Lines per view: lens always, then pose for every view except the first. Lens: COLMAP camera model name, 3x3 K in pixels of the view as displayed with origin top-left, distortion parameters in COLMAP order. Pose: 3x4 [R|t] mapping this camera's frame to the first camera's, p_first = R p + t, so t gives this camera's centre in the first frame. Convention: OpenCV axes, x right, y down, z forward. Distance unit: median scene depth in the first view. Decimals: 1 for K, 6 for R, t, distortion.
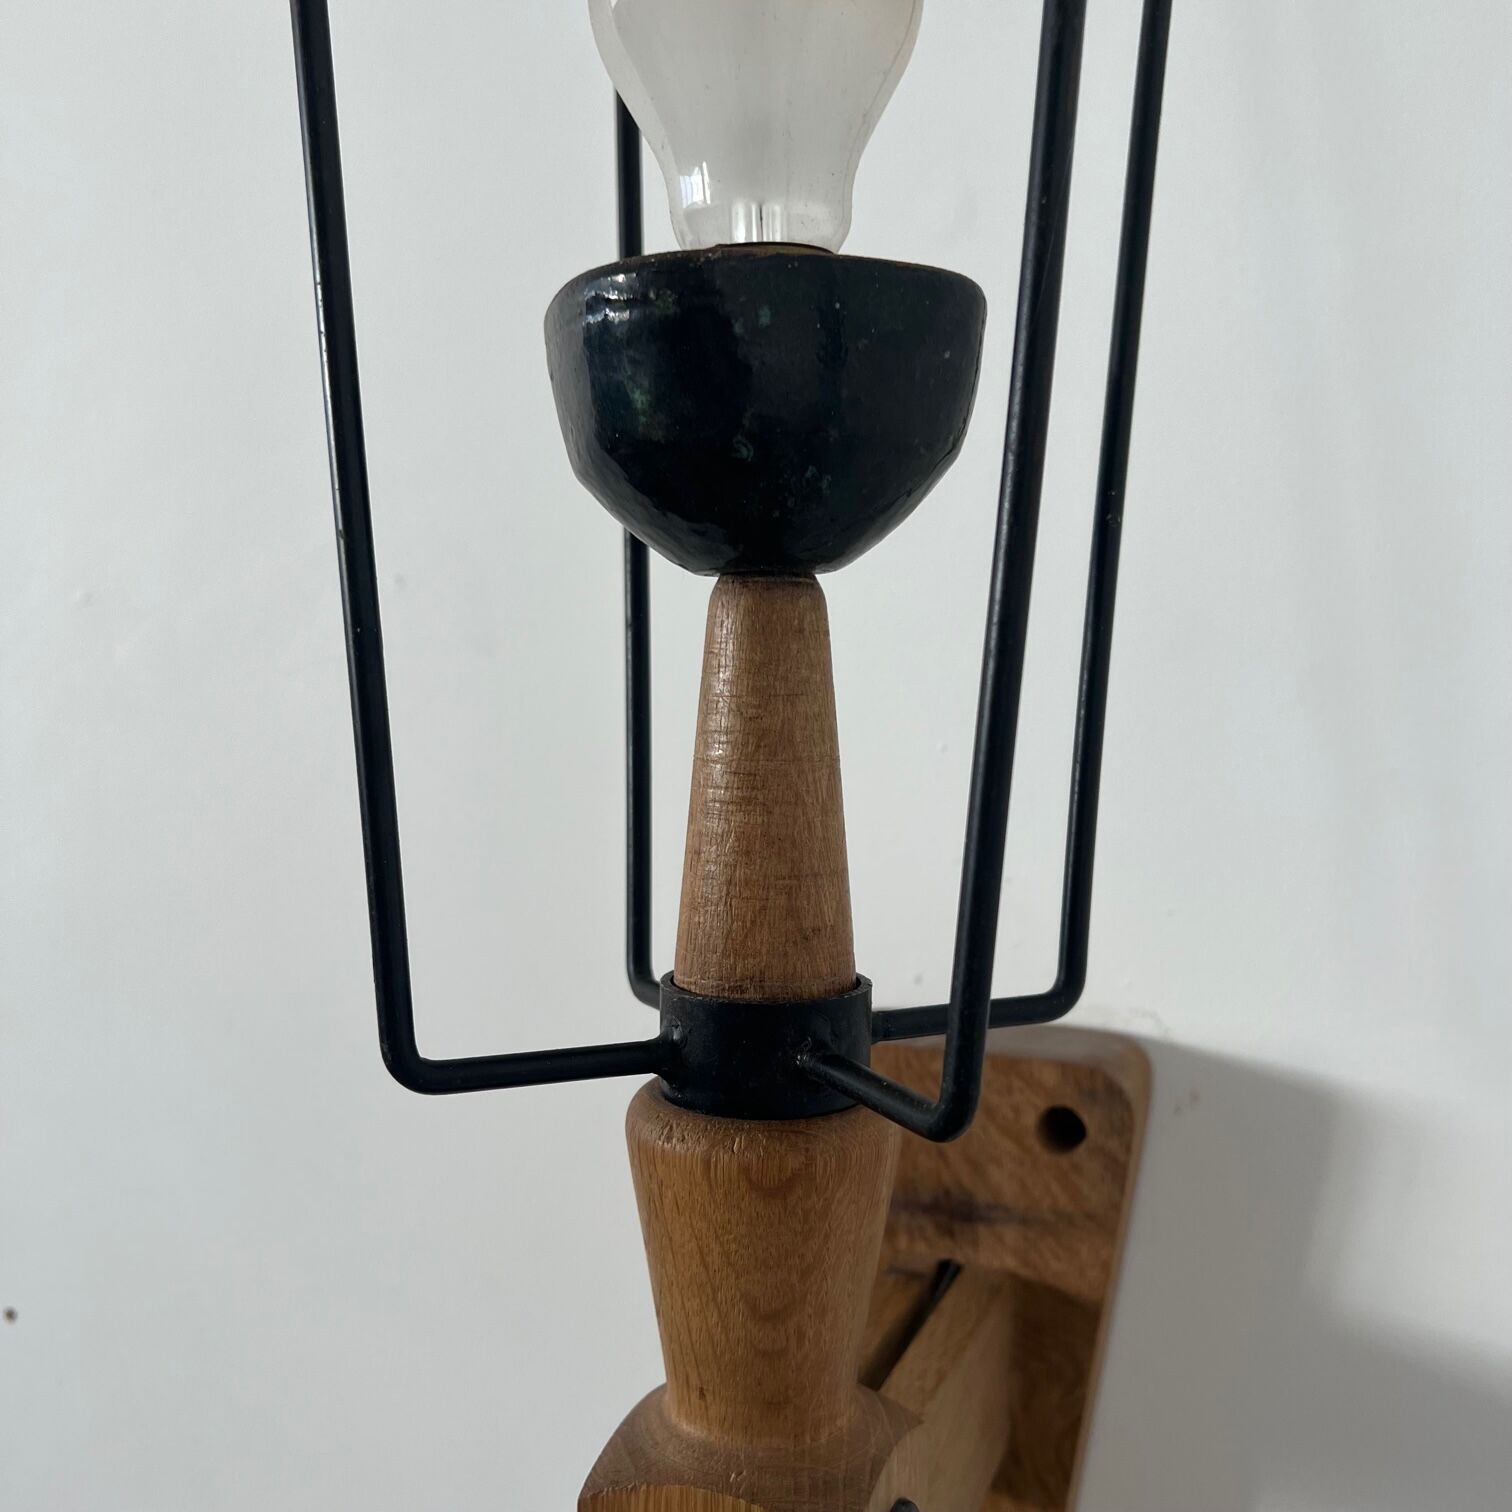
lens RADIAL K [[1553.4, 0, 736.9], [0, 1553.4, 770.0], [0, 0, 1]] dist [0.148229, -0.497607]
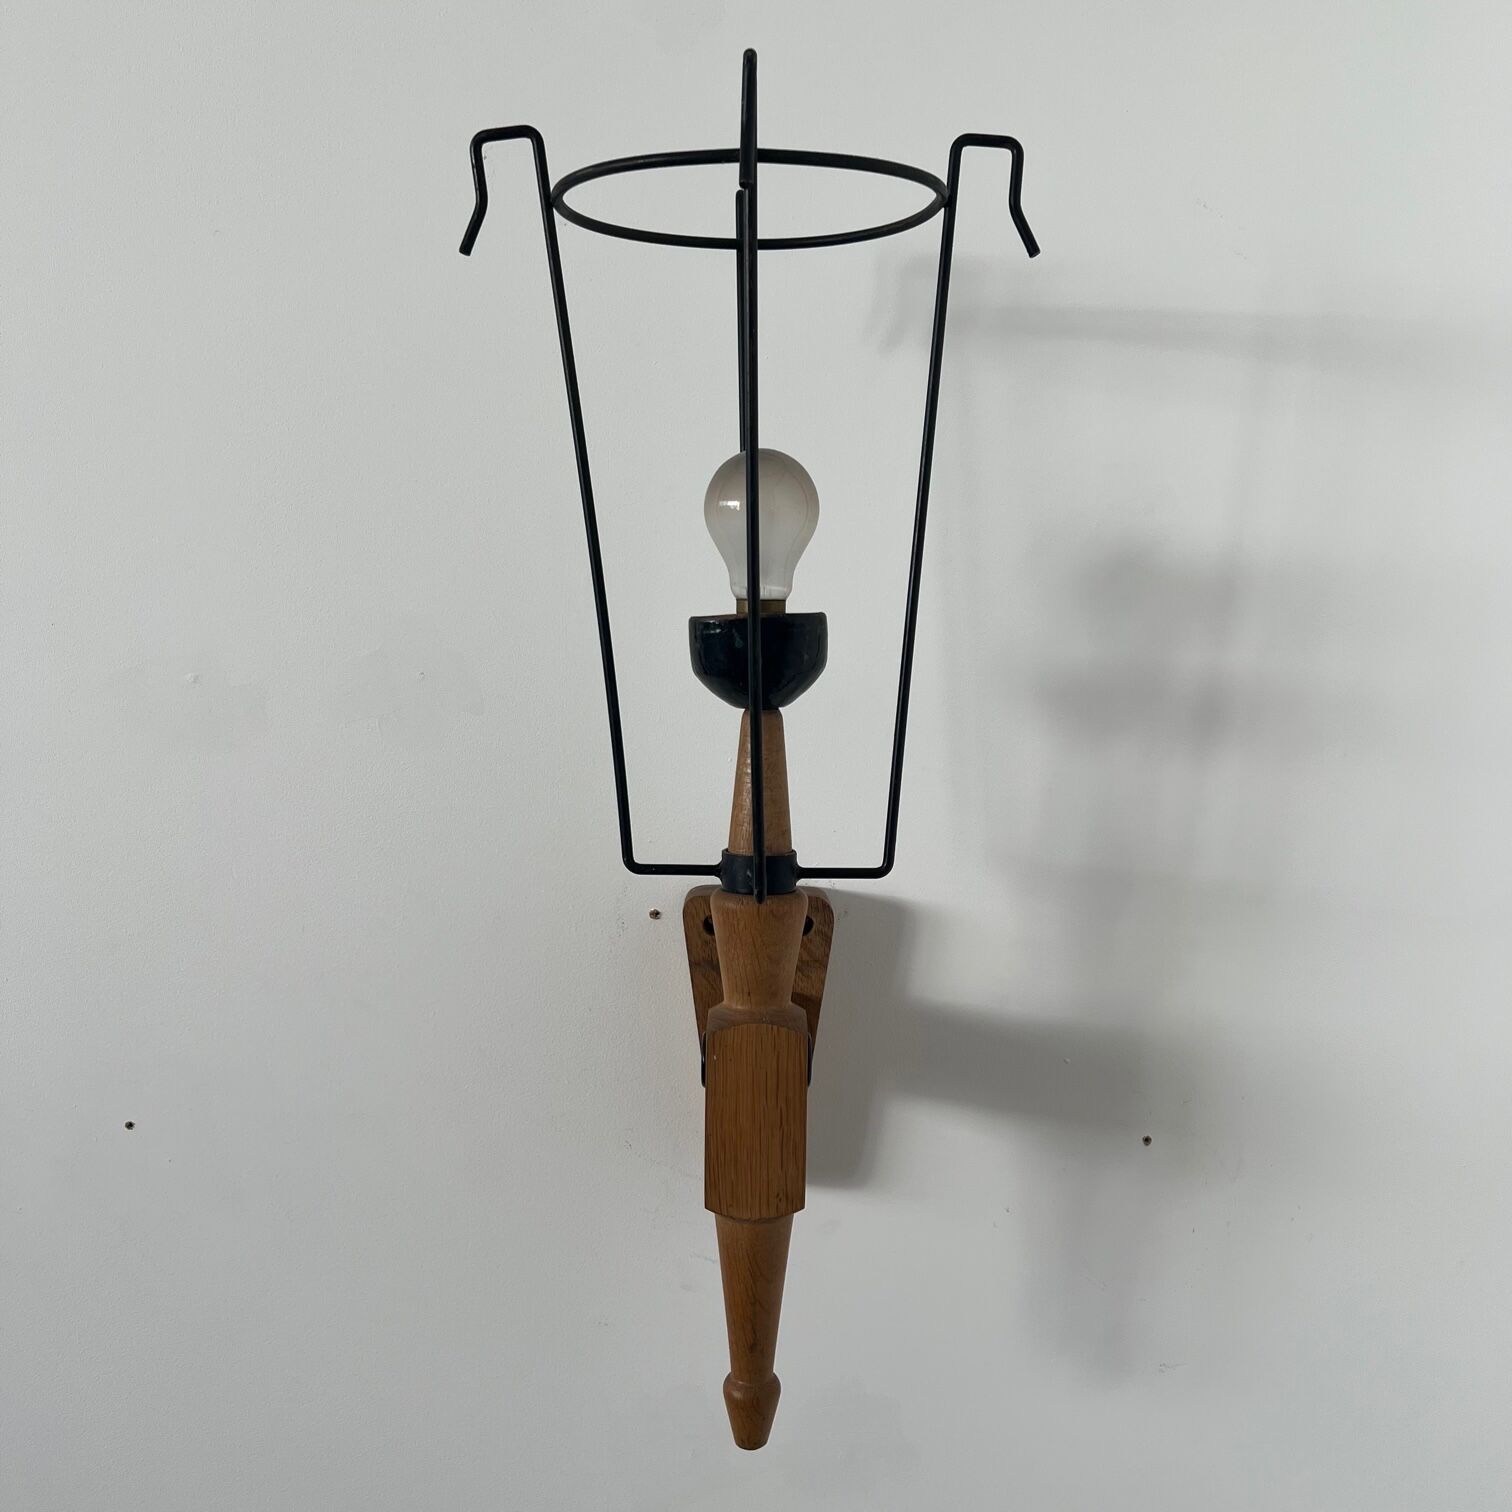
lens RADIAL K [[1538.5, 0, 750.5], [0, 1538.5, 773.5], [0, 0, 1]] dist [0.153110, -0.435714]
pose [[0.924816, -0.025635, 0.379551, -1.100783], [0.020833, 0.999643, 0.016754, -0.054095], [-0.379844, -0.007588, 0.925019, -1.638869]]
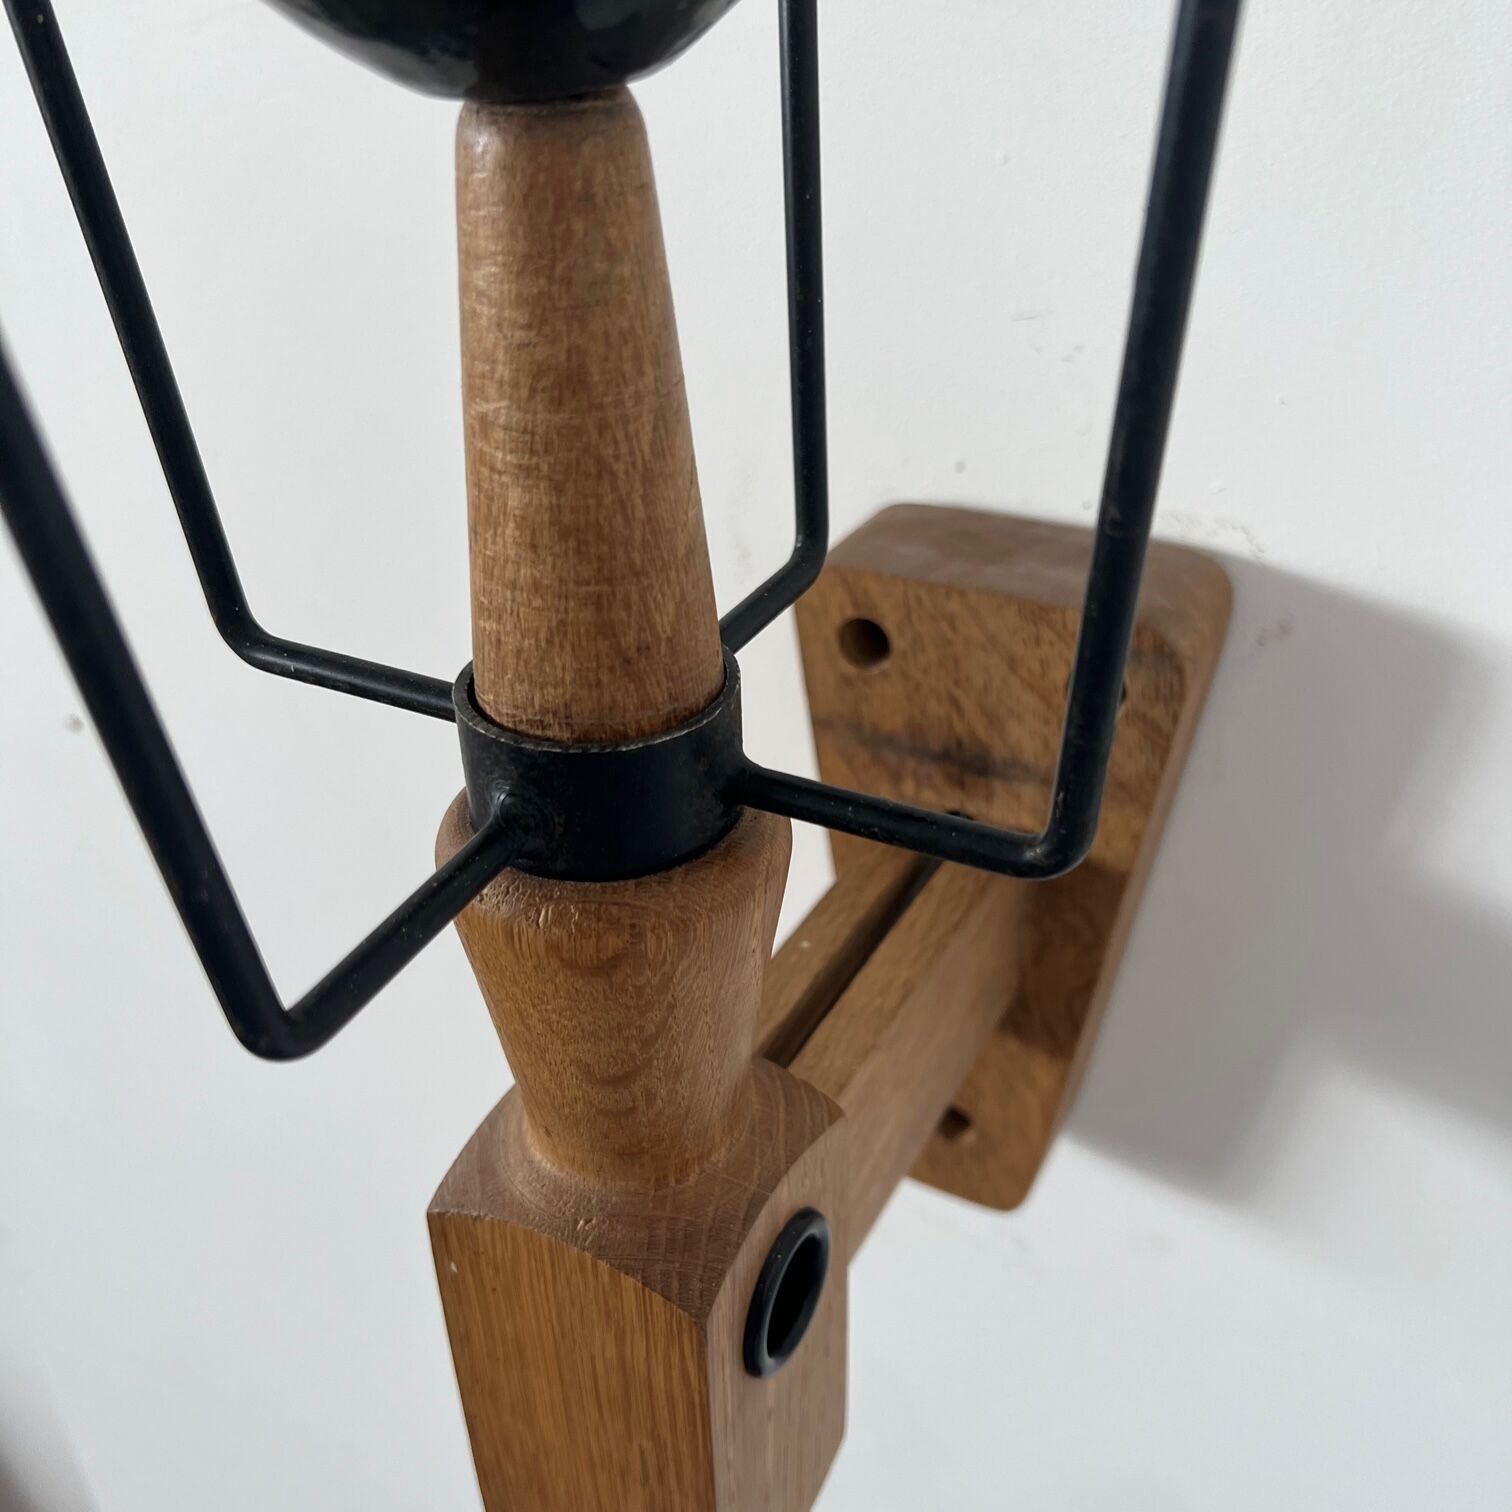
lens RADIAL K [[1553.4, 0, 736.9], [0, 1553.4, 770.0], [0, 0, 1]] dist [0.148229, -0.497607]
pose [[0.992358, 0.030926, -0.119457, 0.179552], [0.027077, 0.889915, 0.455321, -0.168455], [0.120388, -0.455076, 0.882277, 0.354754]]
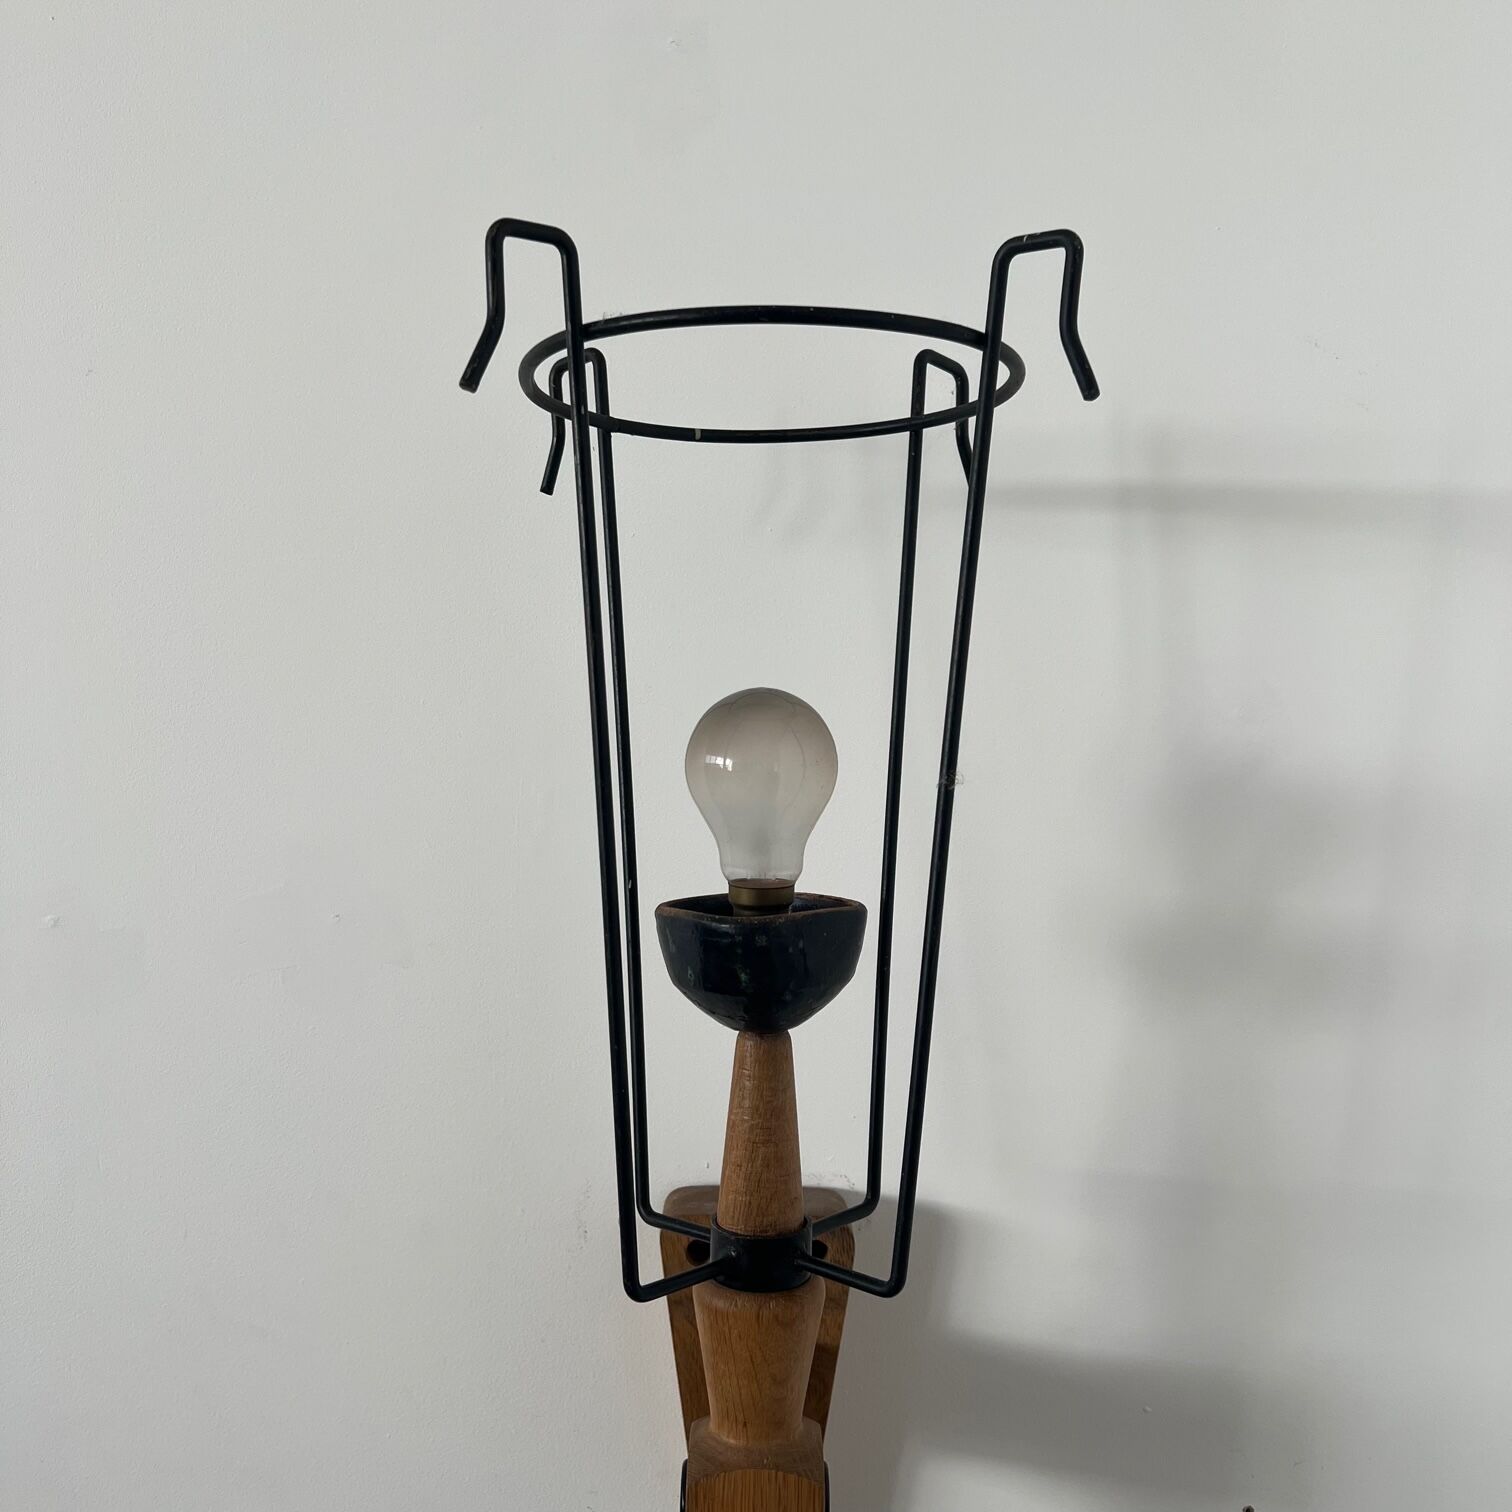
lens RADIAL K [[1538.5, 0, 750.5], [0, 1538.5, 773.5], [0, 0, 1]] dist [0.153110, -0.435714]
pose [[0.924182, -0.010951, 0.381794, -0.818814], [0.017672, 0.999744, -0.014101, -0.454086], [-0.381542, 0.019779, 0.924140, -0.969597]]
